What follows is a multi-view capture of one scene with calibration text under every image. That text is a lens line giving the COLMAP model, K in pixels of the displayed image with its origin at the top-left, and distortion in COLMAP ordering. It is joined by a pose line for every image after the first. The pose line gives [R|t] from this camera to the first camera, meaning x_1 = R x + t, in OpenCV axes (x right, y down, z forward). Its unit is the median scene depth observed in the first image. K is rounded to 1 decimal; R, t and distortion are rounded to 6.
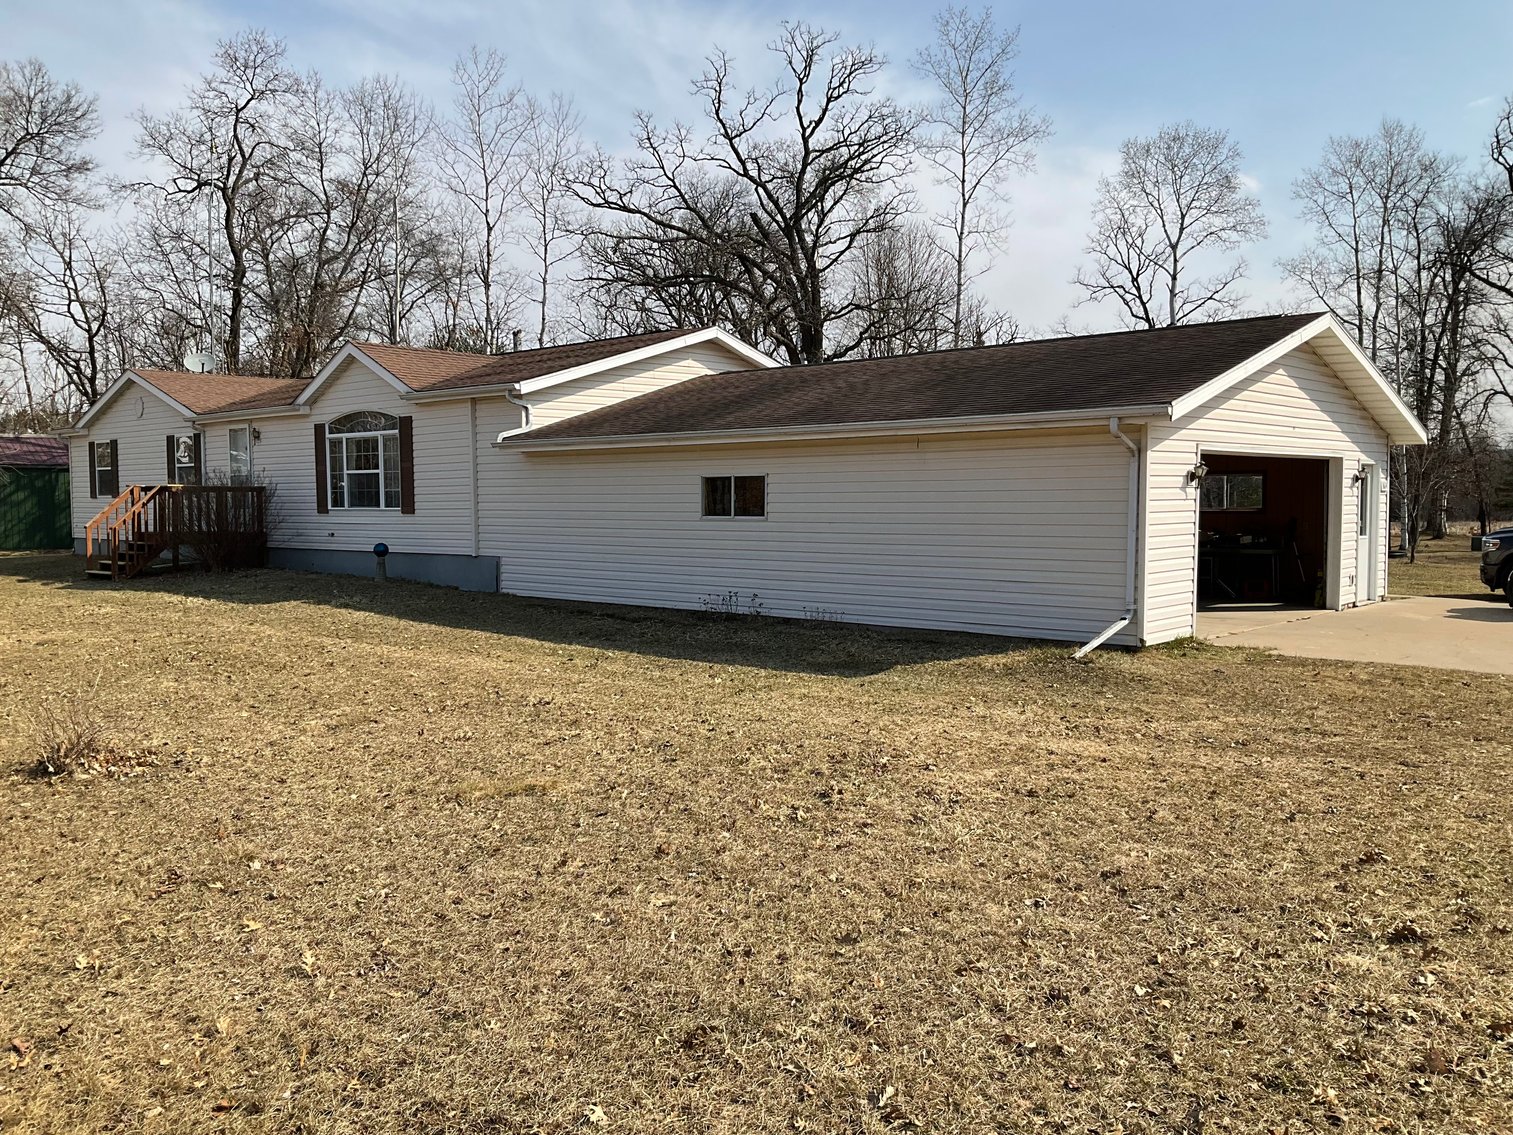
lens RADIAL K [[1246.5, 0, 756.8], [0, 1246.5, 568.8], [0, 0, 1]] dist [0.065850, -0.134805]
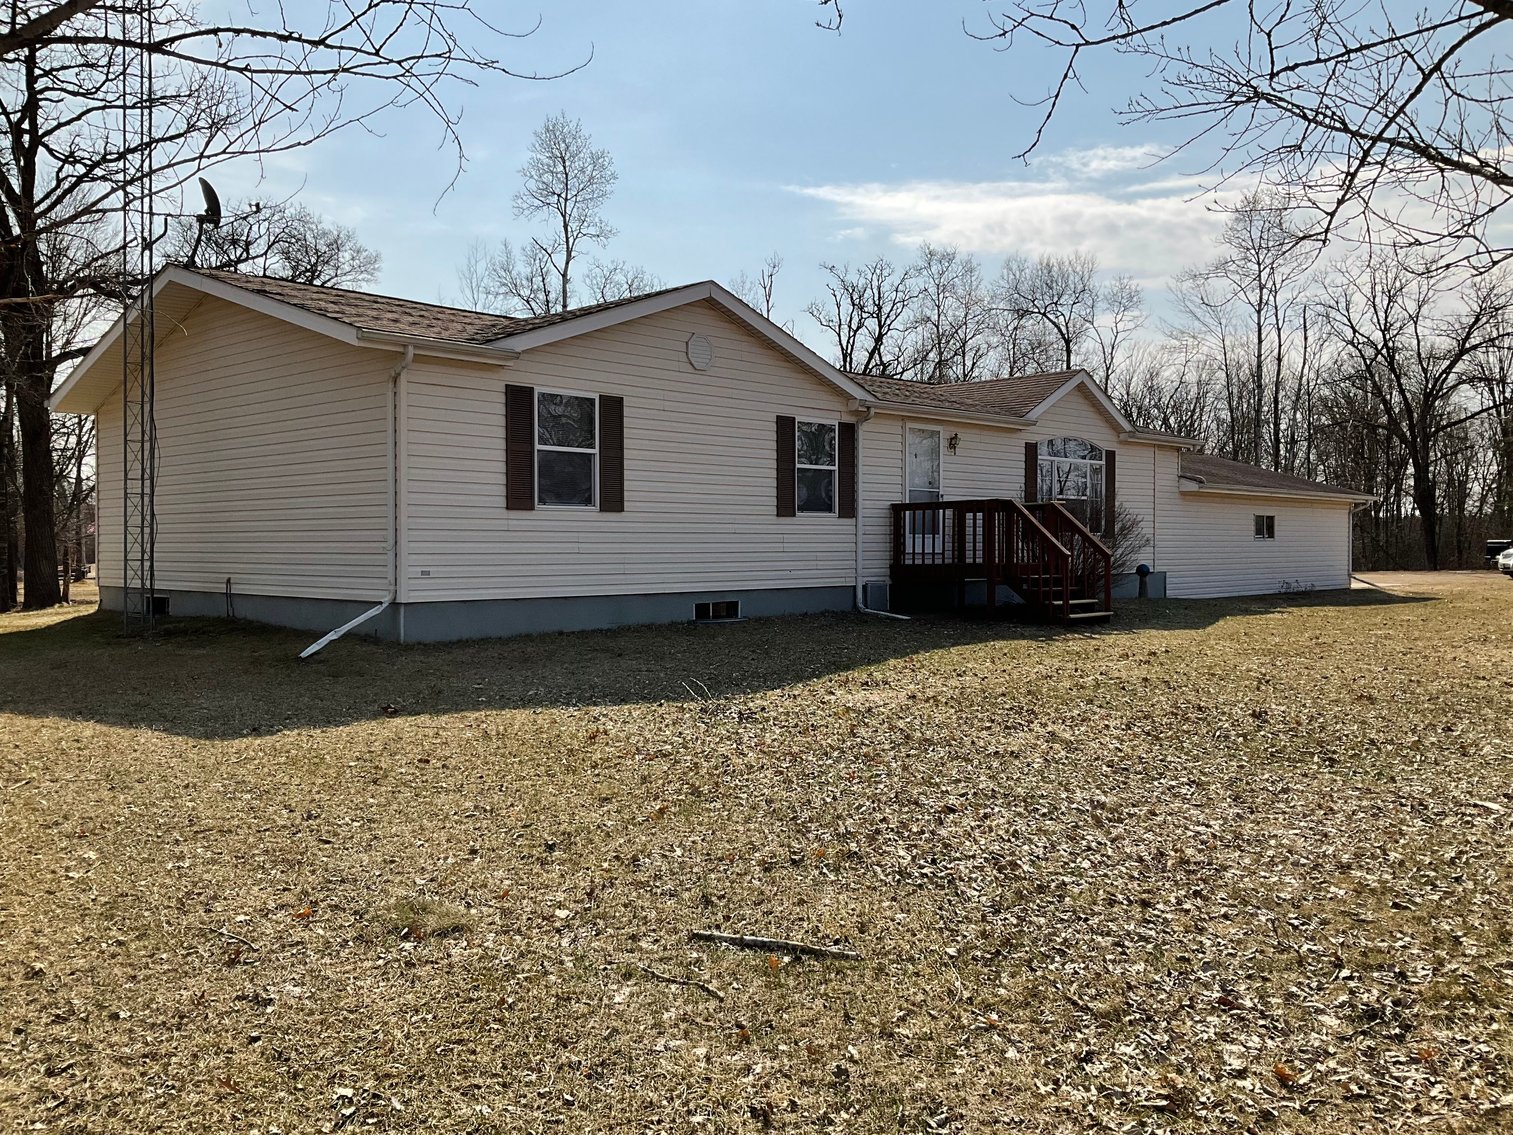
lens RADIAL K [[1246.5, 0, 756.2], [0, 1246.5, 566.2], [0, 0, 1]] dist [0.065850, -0.134805]
pose [[0.030545, -0.011293, 0.999470, -1.388477], [0.069539, 0.997537, 0.009146, -0.053791], [-0.997112, 0.069223, 0.031255, 1.299018]]
